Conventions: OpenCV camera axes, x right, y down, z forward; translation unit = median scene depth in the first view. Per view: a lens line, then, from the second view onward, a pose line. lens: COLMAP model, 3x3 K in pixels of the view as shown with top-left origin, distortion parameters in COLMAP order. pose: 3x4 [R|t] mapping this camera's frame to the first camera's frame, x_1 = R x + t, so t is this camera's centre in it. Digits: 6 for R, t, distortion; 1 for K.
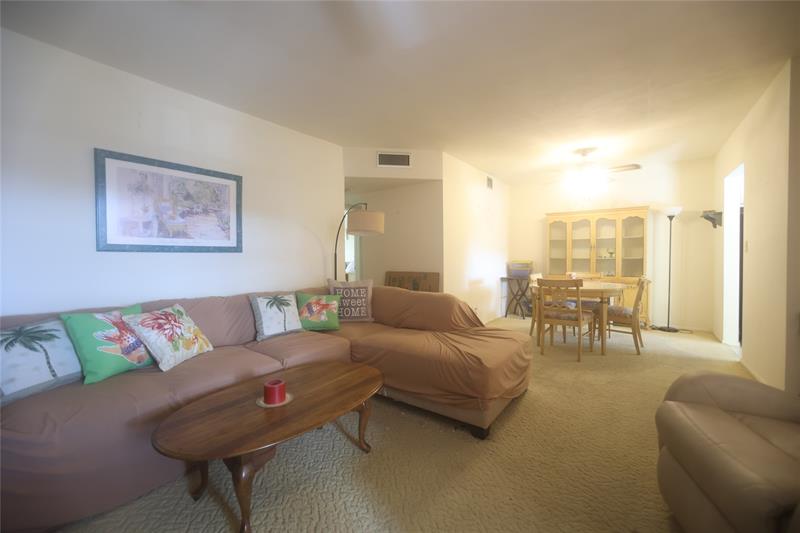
lens RADIAL K [[321.2, 0, 404.2], [0, 321.2, 265.8], [0, 0, 1]] dist [-0.036277, 0.000077]
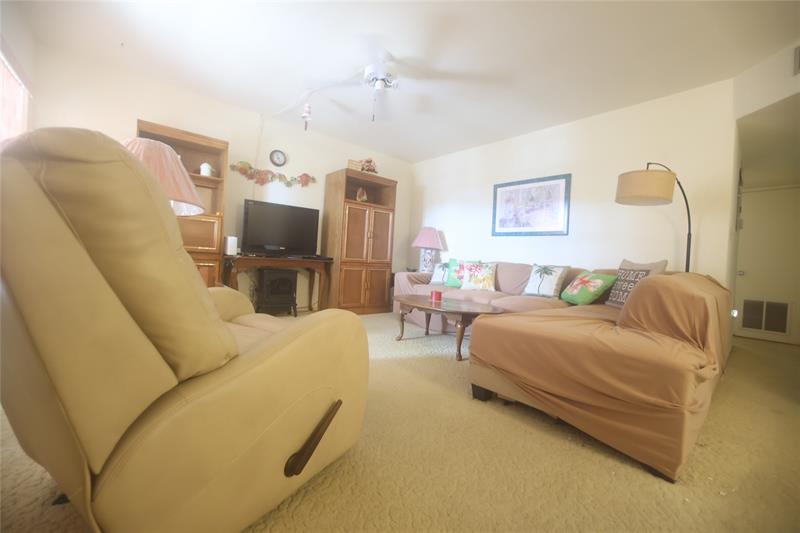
lens RADIAL K [[321.2, 0, 404.2], [0, 321.2, 265.8], [0, 0, 1]] dist [-0.036277, 0.000077]
pose [[-0.214883, 0.010956, -0.976578, 0.953973], [-0.087334, 0.995715, 0.030388, 0.107833], [0.972727, 0.091819, -0.213005, 0.760154]]
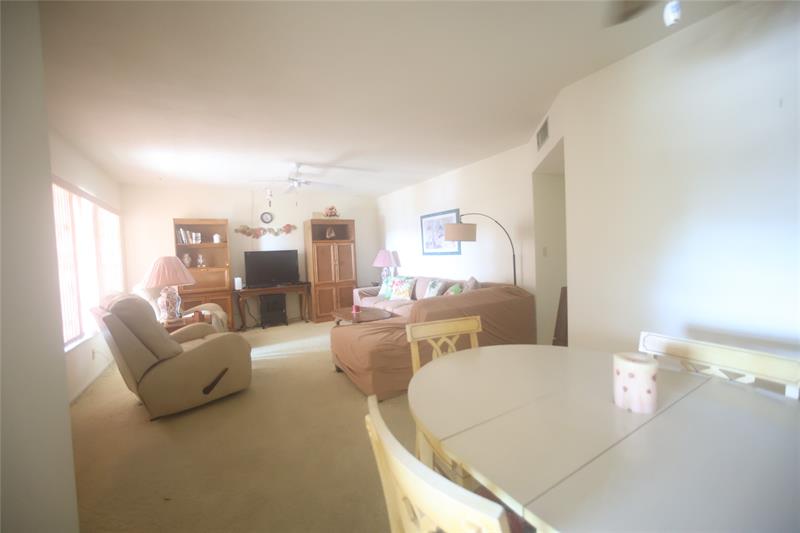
lens RADIAL K [[321.2, 0, 404.2], [0, 321.2, 265.8], [0, 0, 1]] dist [-0.036277, 0.000077]
pose [[-0.379180, 0.061254, -0.923294, 1.314342], [0.014493, 0.998077, 0.060263, -0.102857], [0.925210, 0.009469, -0.379338, 1.570668]]
